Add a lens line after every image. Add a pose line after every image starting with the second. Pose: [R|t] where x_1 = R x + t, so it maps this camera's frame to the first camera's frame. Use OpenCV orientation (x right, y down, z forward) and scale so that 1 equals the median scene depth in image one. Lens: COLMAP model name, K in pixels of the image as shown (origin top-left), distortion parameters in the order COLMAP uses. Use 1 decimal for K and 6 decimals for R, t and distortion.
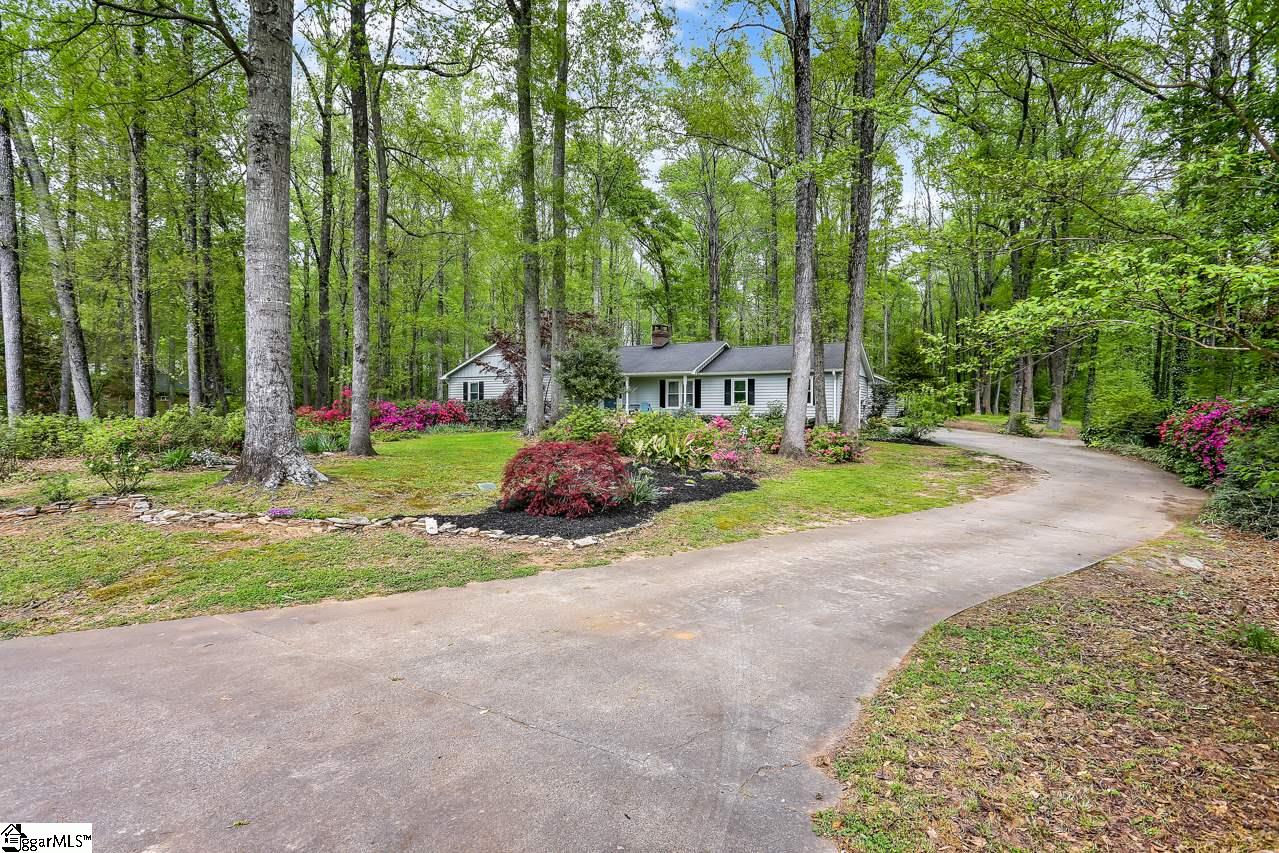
lens RADIAL K [[644.2, 0, 661.1], [0, 644.2, 419.8], [0, 0, 1]] dist [-0.004027, 0.000521]
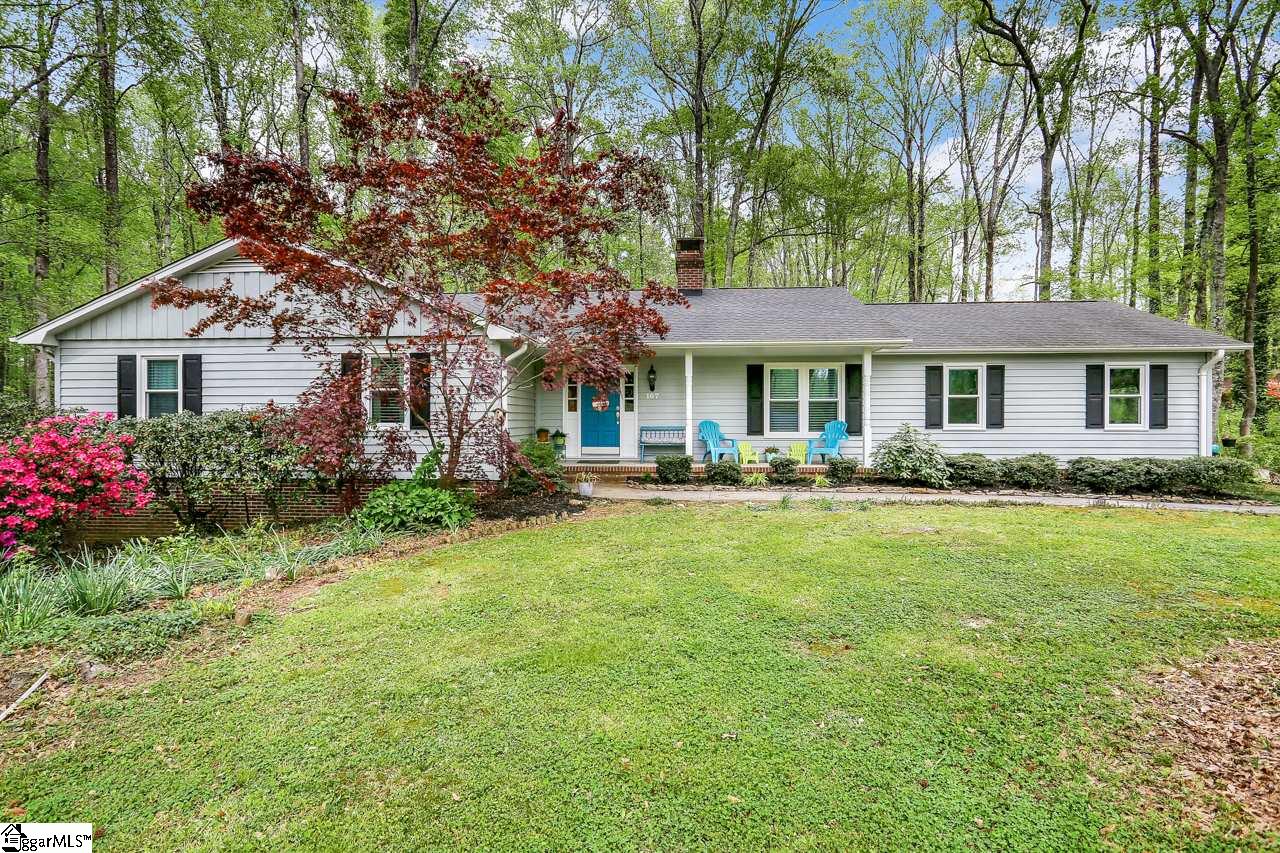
lens RADIAL K [[644.7, 0, 661.6], [0, 644.7, 419.8], [0, 0, 1]] dist [-0.004027, 0.000521]
pose [[0.874198, -0.008463, 0.485496, -0.235140], [0.015305, 0.999832, -0.010130, -0.022046], [-0.485328, 0.016286, 0.874180, 0.629190]]
